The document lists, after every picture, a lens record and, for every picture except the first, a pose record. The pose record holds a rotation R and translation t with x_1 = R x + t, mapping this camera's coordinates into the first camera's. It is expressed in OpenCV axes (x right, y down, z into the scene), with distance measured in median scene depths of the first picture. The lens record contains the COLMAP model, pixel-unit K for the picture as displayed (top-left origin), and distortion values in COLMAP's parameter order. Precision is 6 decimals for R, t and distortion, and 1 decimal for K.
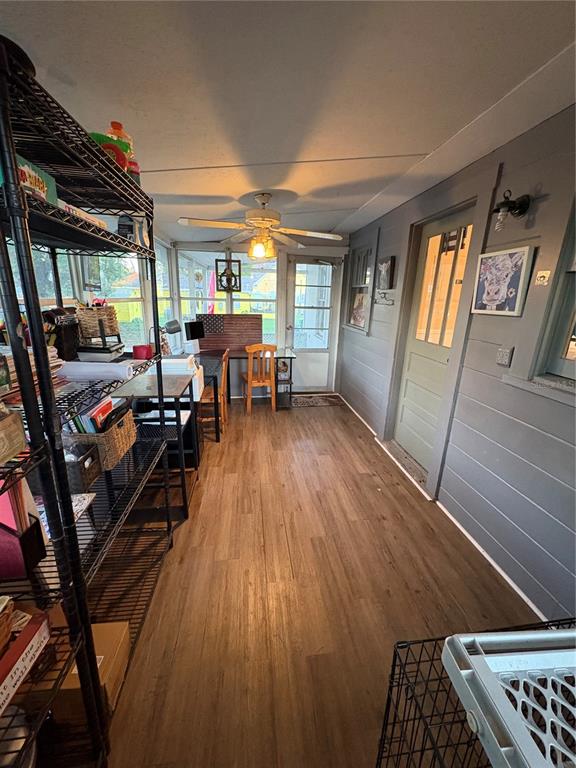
lens RADIAL K [[306.1, 0, 292.0], [0, 306.1, 382.7], [0, 0, 1]] dist [0.000642, 0.000571]
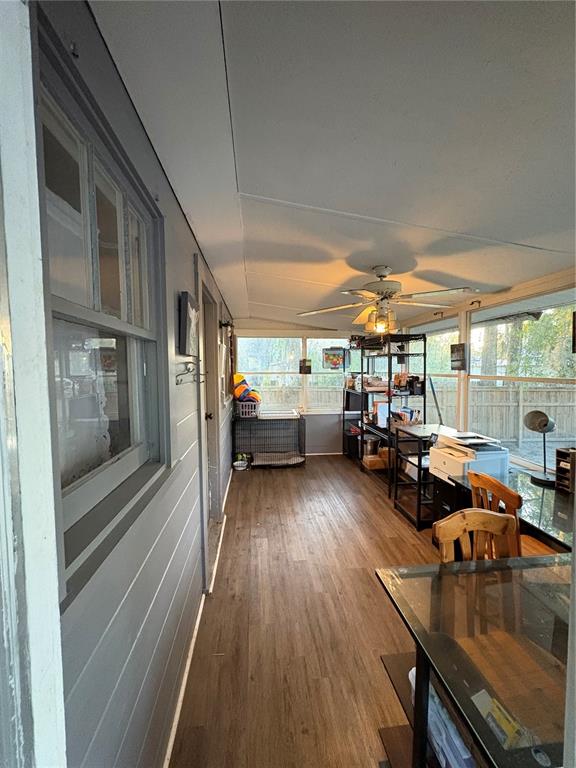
lens RADIAL K [[306.1, 0, 286.1], [0, 306.1, 380.6], [0, 0, 1]] dist [0.000642, 0.000571]
pose [[-0.999094, -0.025575, 0.034022, 0.152667], [-0.013313, 0.947008, 0.320934, -0.575158], [-0.040427, 0.320190, -0.946490, 1.972903]]
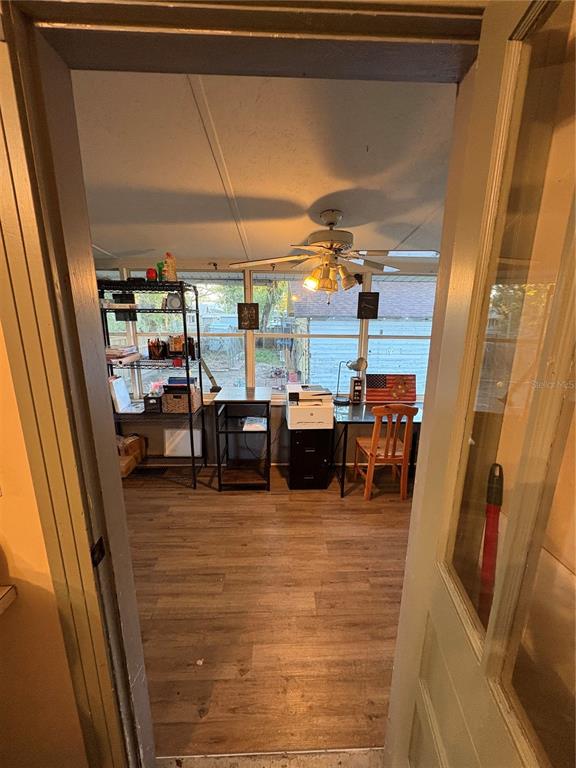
lens RADIAL K [[306.1, 0, 288.2], [0, 306.1, 384.1], [0, 0, 1]] dist [0.000642, 0.000571]
pose [[-0.104501, 0.186069, -0.976964, 0.752699], [-0.283173, 0.936113, 0.208578, -0.327251], [0.953359, 0.298447, -0.045135, 1.041361]]
